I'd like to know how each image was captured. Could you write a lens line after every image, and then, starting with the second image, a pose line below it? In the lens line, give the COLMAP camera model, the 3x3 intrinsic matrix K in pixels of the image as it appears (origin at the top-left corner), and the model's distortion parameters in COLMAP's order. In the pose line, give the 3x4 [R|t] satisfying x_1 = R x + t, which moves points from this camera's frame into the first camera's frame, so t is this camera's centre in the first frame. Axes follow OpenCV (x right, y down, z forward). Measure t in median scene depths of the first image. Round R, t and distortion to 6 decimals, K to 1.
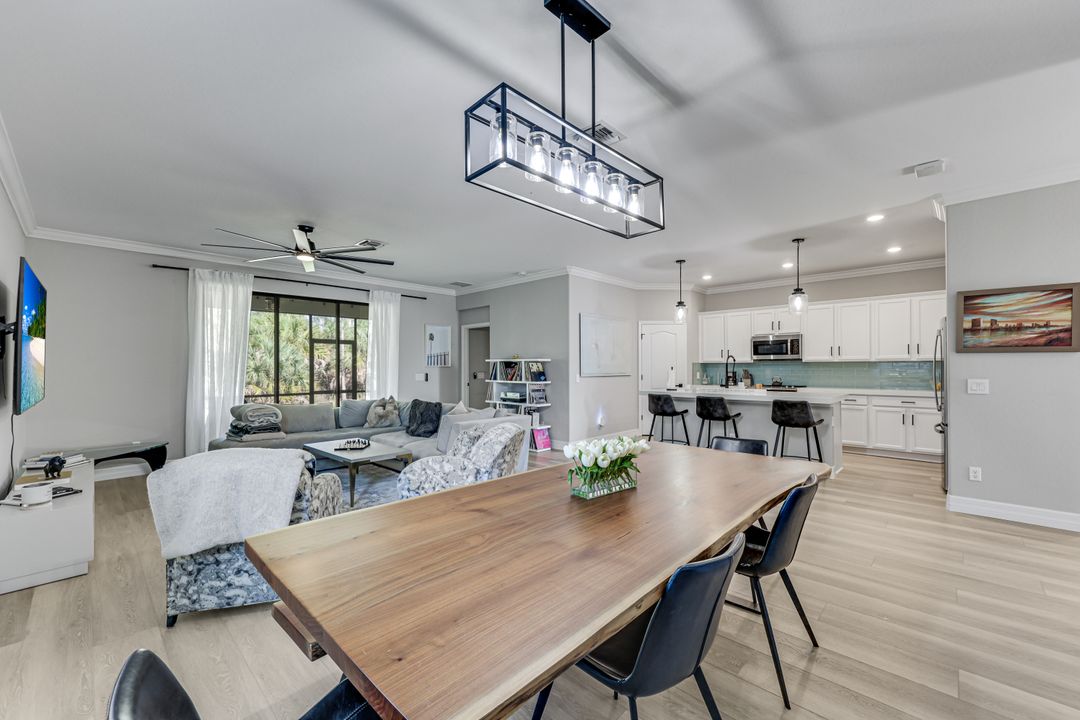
lens RADIAL K [[437.8, 0, 531.3], [0, 437.8, 364.1], [0, 0, 1]] dist [0.002394, -0.000716]
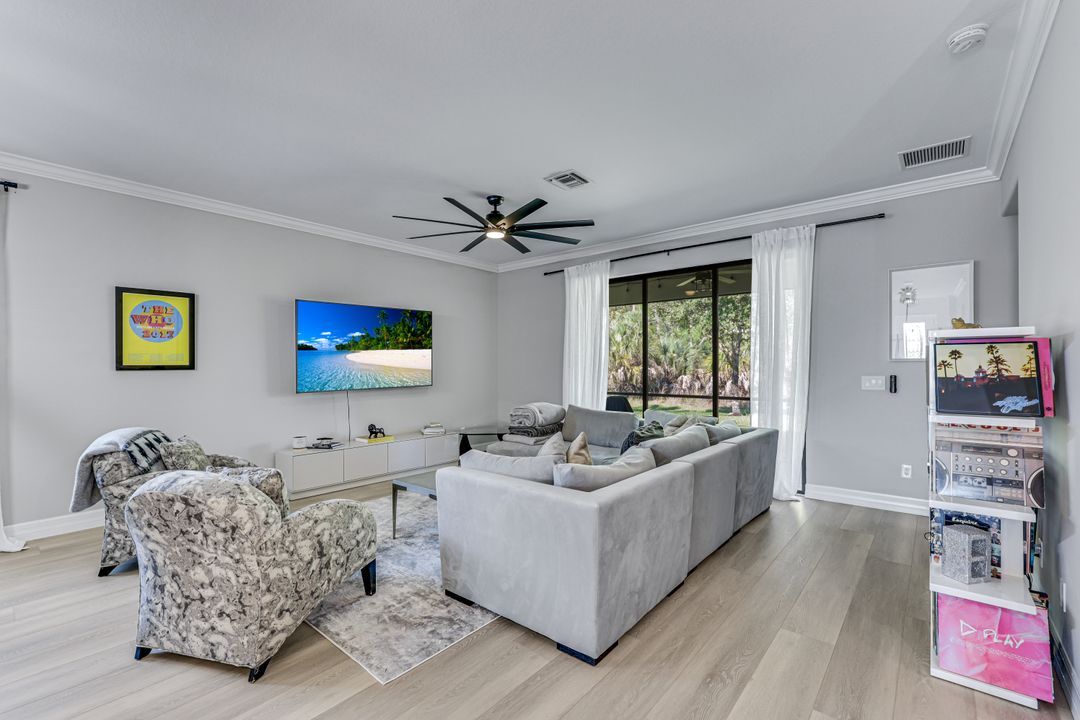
lens RADIAL K [[465.5, 0, 549.0], [0, 465.5, 369.0], [0, 0, 1]] dist [0.001831, -0.000469]
pose [[0.073212, 0.010778, -0.997258, 0.279486], [0.011385, 0.999867, 0.011642, 0.005745], [0.997251, -0.012206, 0.073080, 0.724201]]
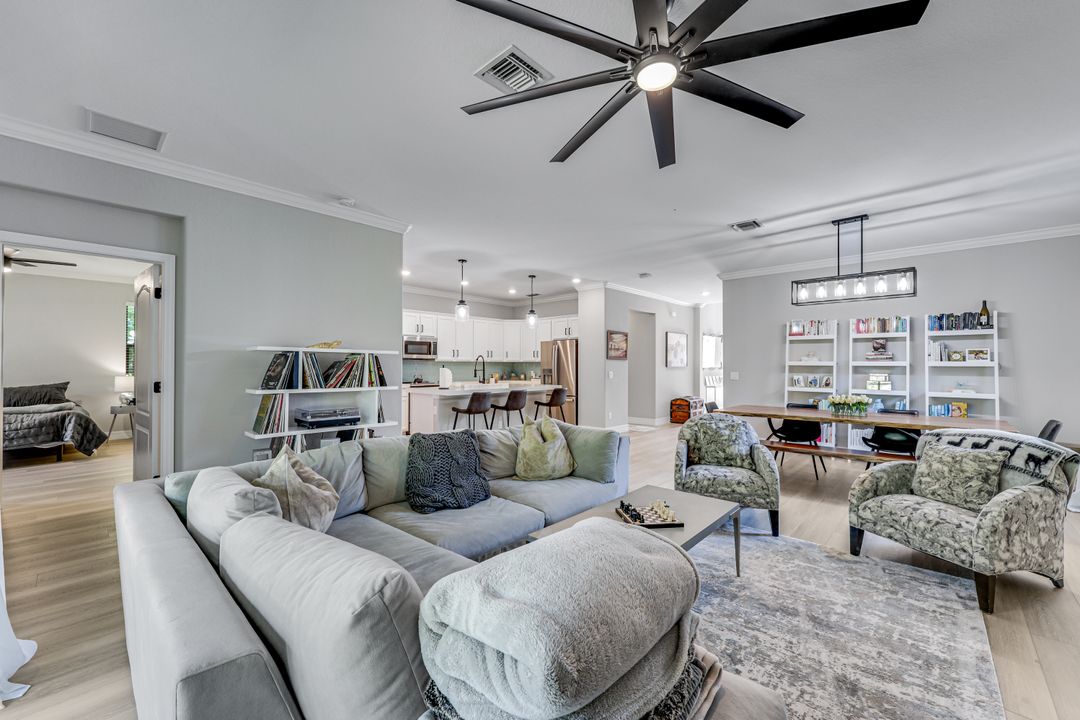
lens RADIAL K [[437.8, 0, 549.2], [0, 437.8, 360.0], [0, 0, 1]] dist [0.002394, -0.000716]
pose [[-0.039862, 0.017260, 0.999056, -0.635492], [-0.010082, 0.999793, -0.017675, 0.010480], [-0.999154, -0.010777, -0.039680, 0.781846]]
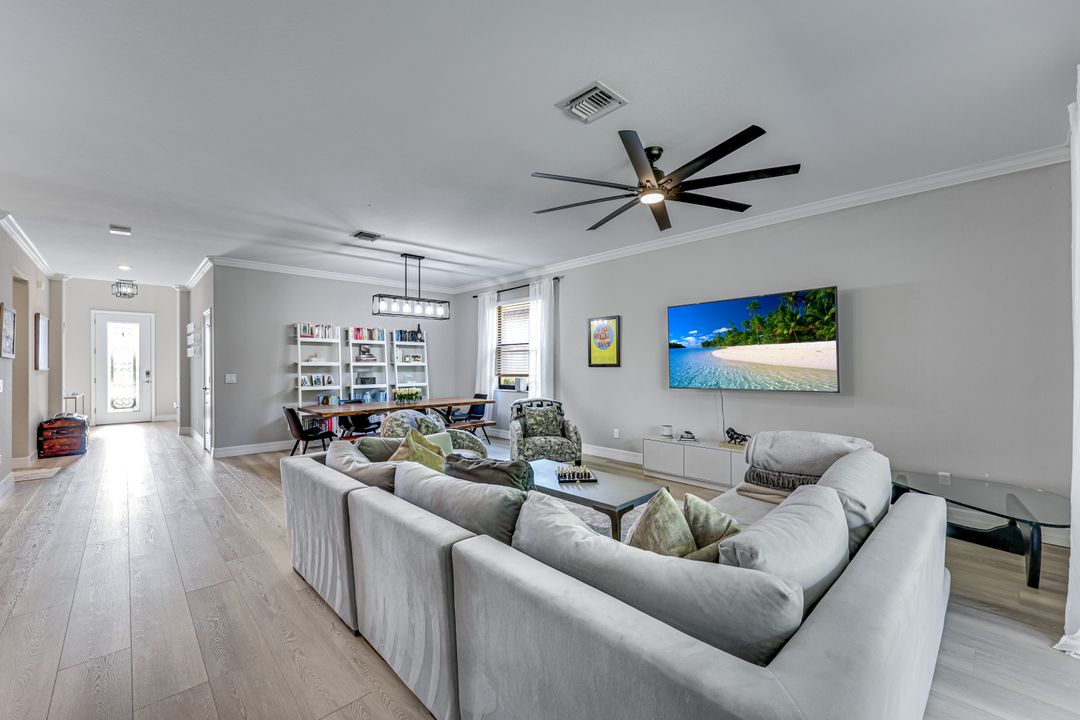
lens RADIAL K [[437.8, 0, 527.0], [0, 437.8, 362.8], [0, 0, 1]] dist [0.002394, -0.000716]
pose [[-0.998240, 0.009759, 0.058487, -0.259636], [0.009126, 0.999897, -0.011067, 0.008391], [-0.058589, -0.010514, -0.998227, 1.182717]]
